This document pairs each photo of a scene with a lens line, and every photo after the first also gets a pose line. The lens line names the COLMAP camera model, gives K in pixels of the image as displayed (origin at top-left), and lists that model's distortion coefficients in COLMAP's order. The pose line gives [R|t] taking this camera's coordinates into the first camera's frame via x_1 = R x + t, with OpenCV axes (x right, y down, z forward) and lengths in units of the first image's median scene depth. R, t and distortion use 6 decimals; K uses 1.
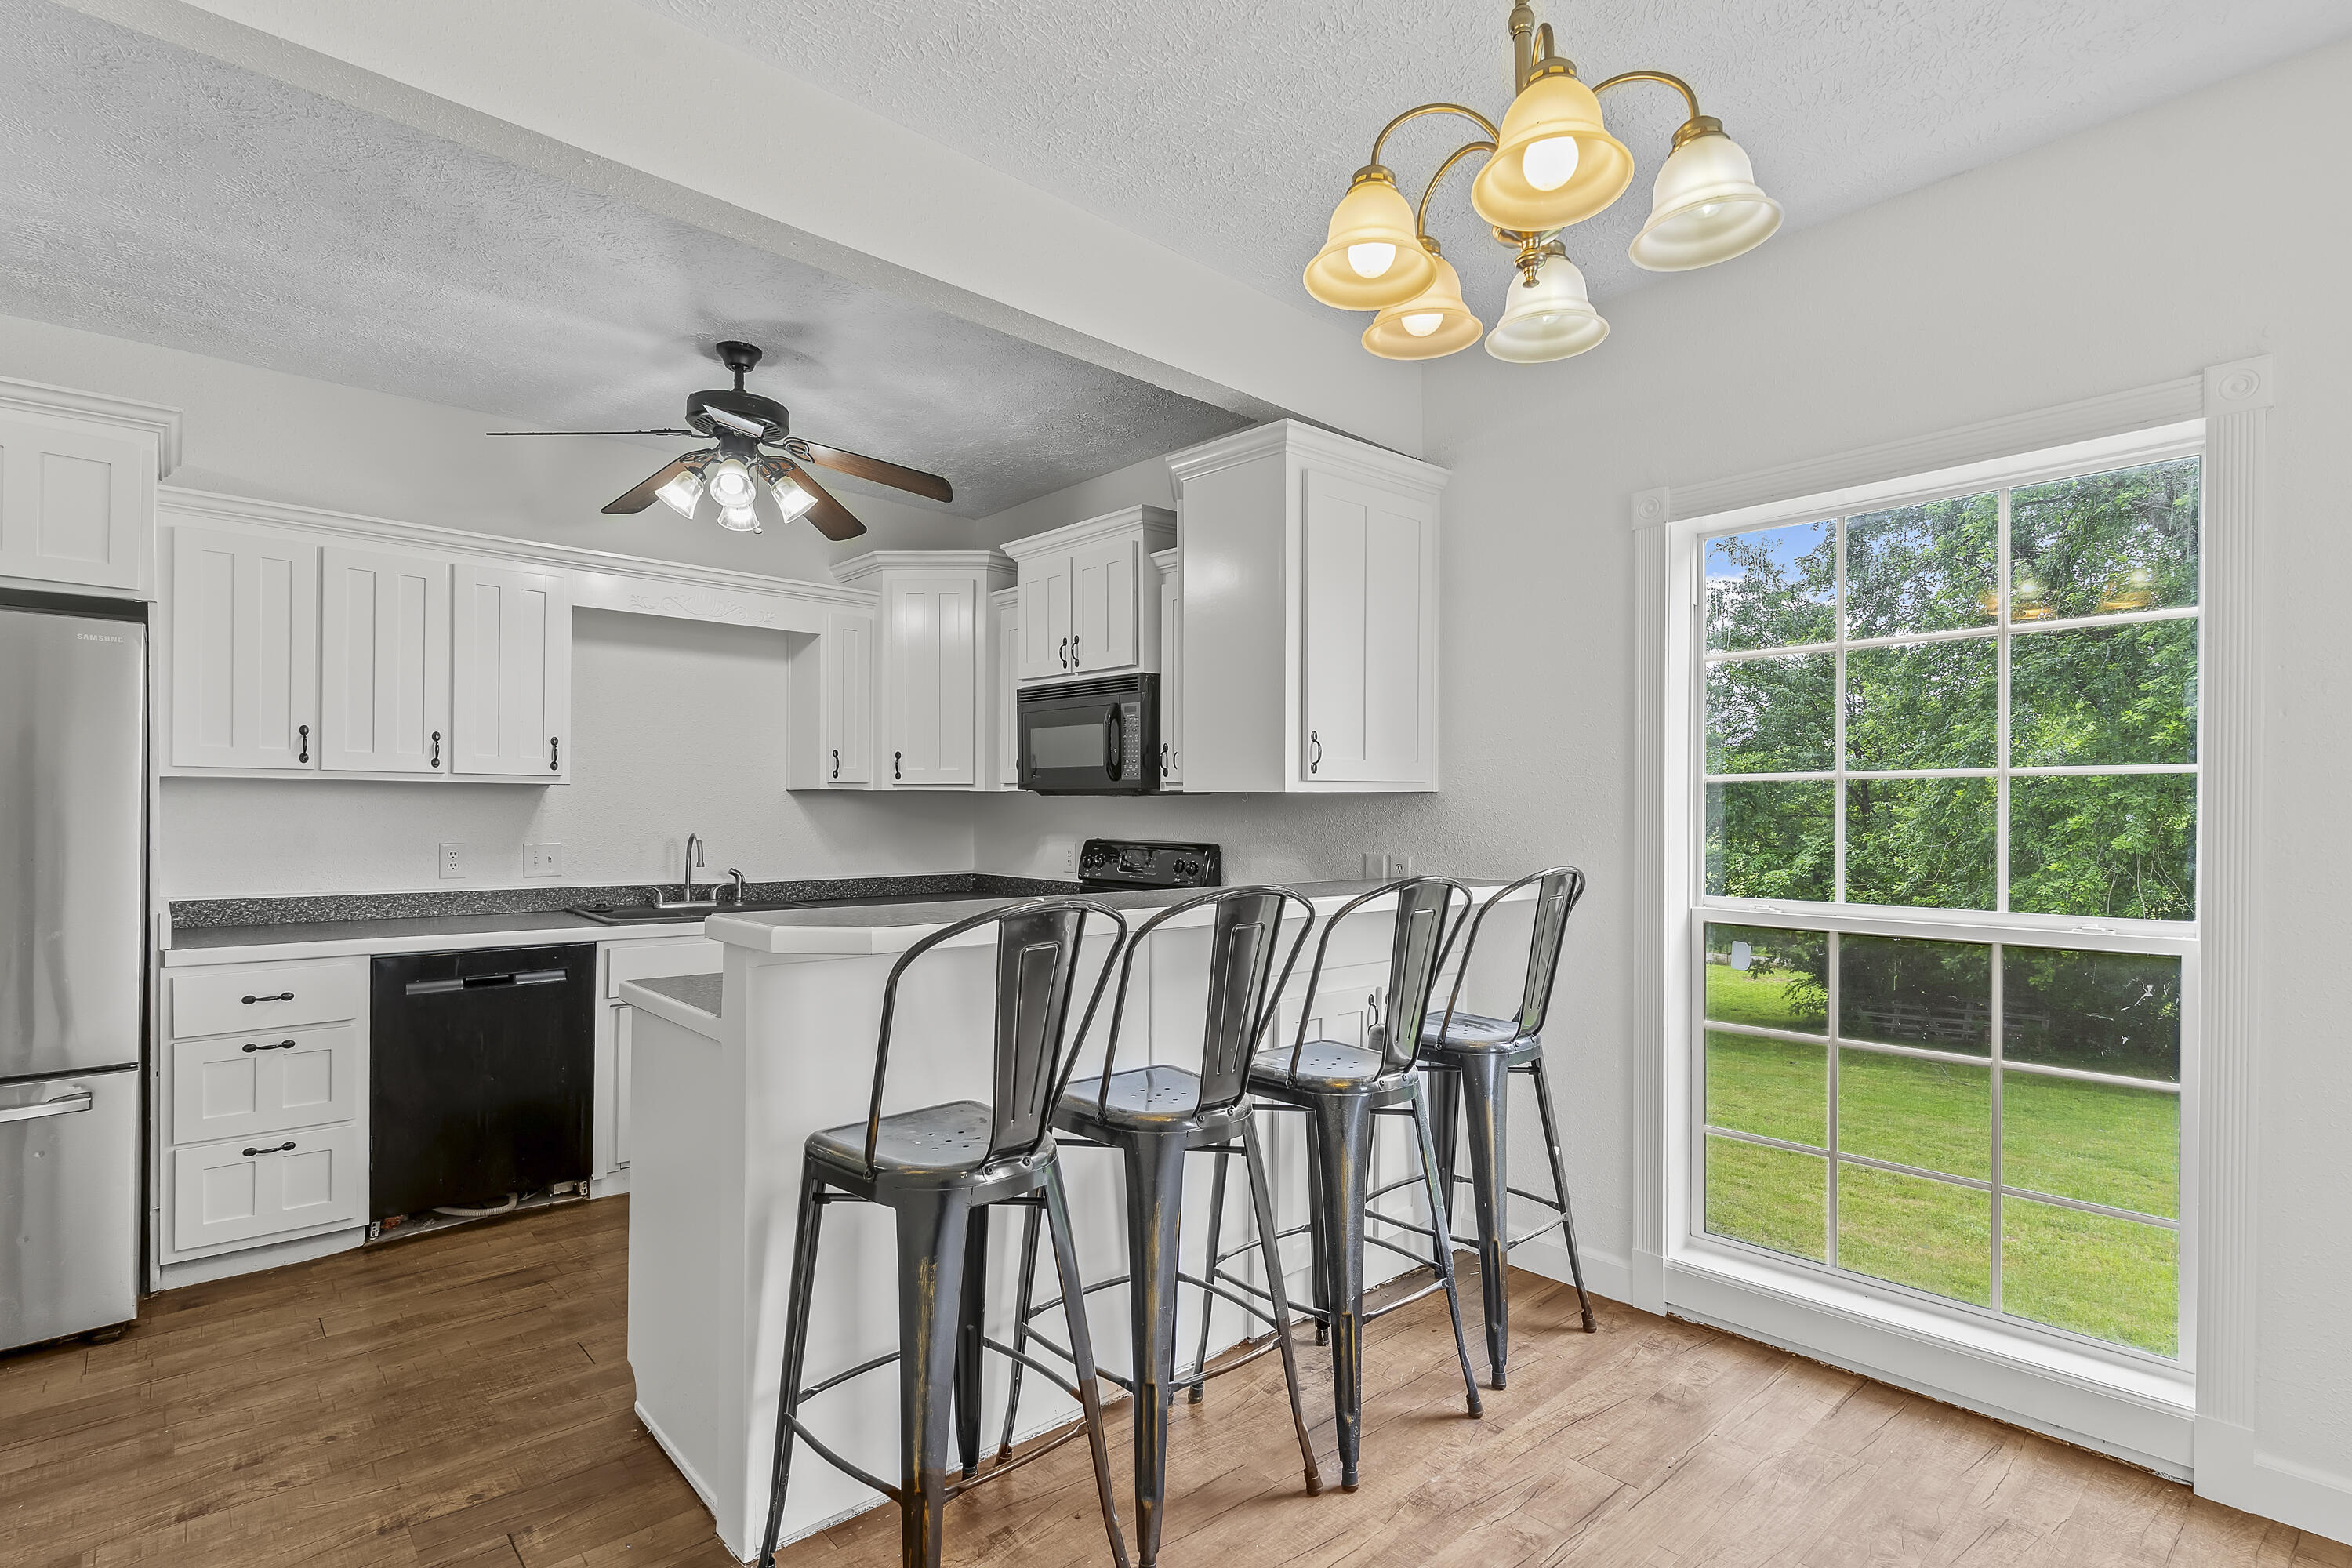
lens RADIAL K [[1203.4, 0, 1167.3], [0, 1203.4, 812.6], [0, 0, 1]] dist [-0.000395, 0.000997]
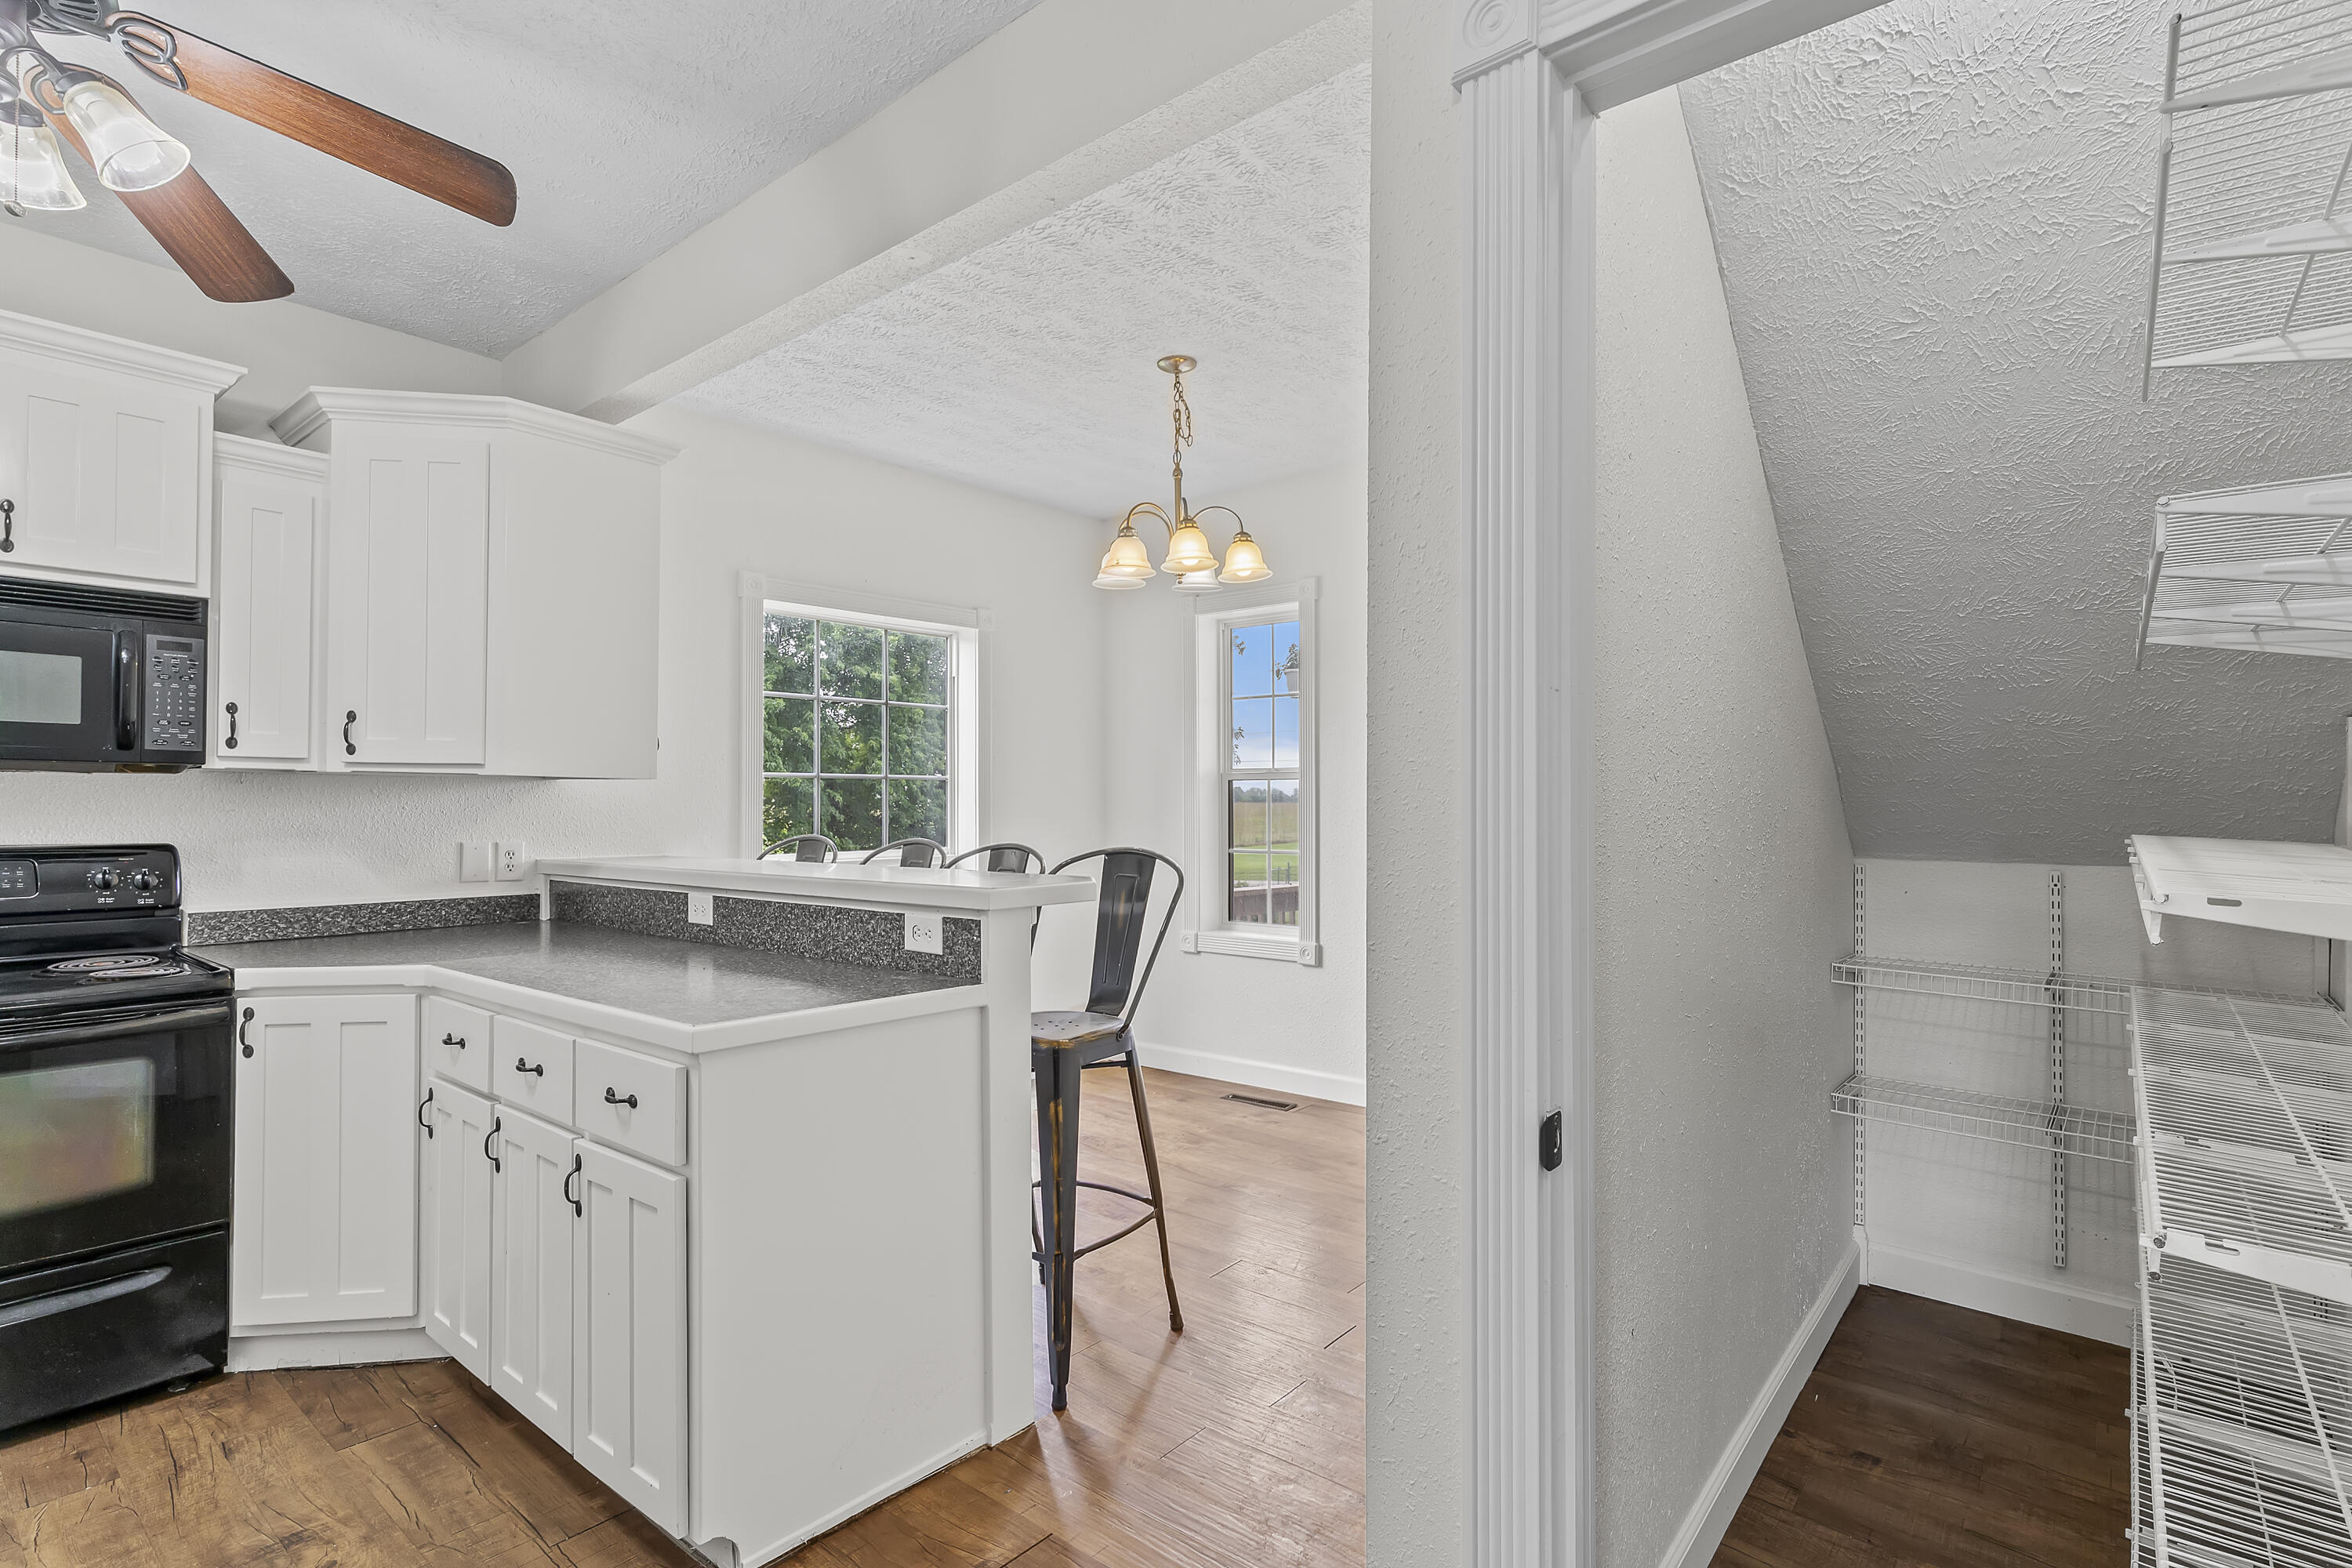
lens RADIAL K [[1125.4, 0, 1192.6], [0, 1125.4, 798.9], [0, 0, 1]] dist [0.002964, -0.001589]
pose [[-0.185638, 0.003621, 0.982612, -0.800648], [0.004081, 0.999987, -0.002914, 0.004610], [-0.982610, 0.003469, -0.185651, 0.583542]]
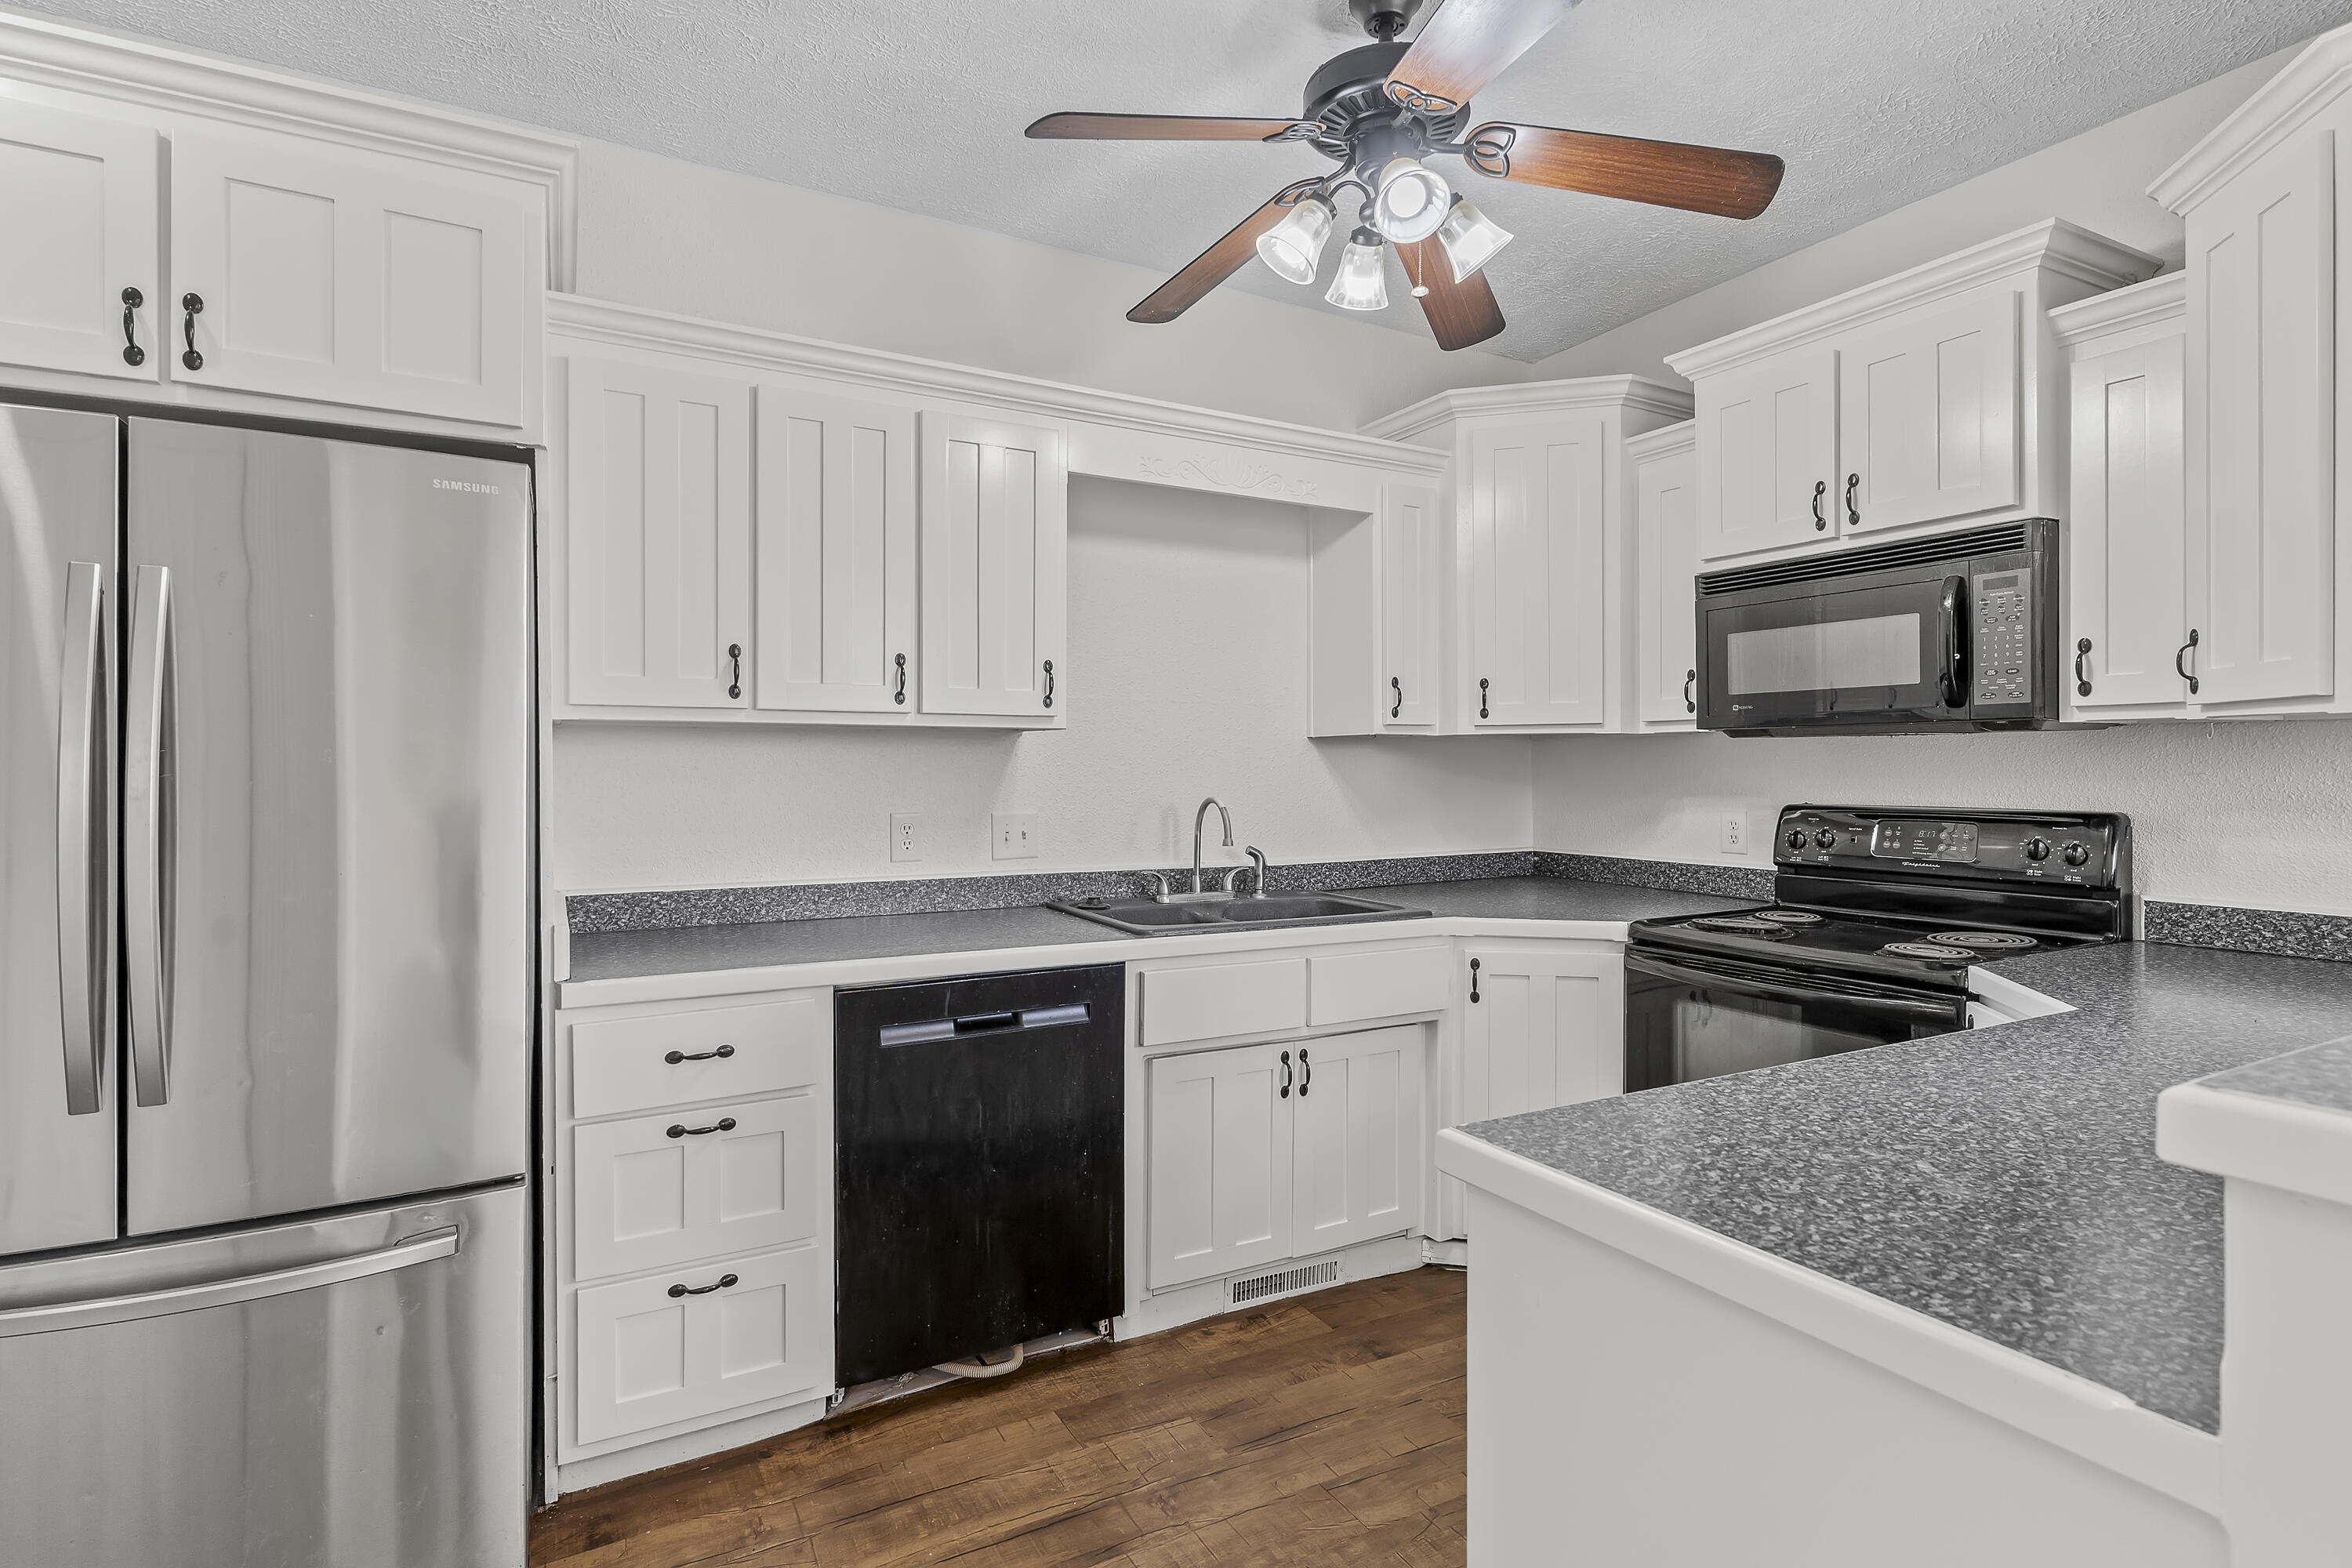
lens RADIAL K [[1143.4, 0, 1173.2], [0, 1143.4, 772.0], [0, 0, 1]] dist [0.000814, 0.000173]
pose [[0.979834, -0.008535, -0.199629, -0.330611], [0.008332, 0.999964, -0.001857, 0.003700], [0.199637, 0.000156, 0.979870, 0.395843]]
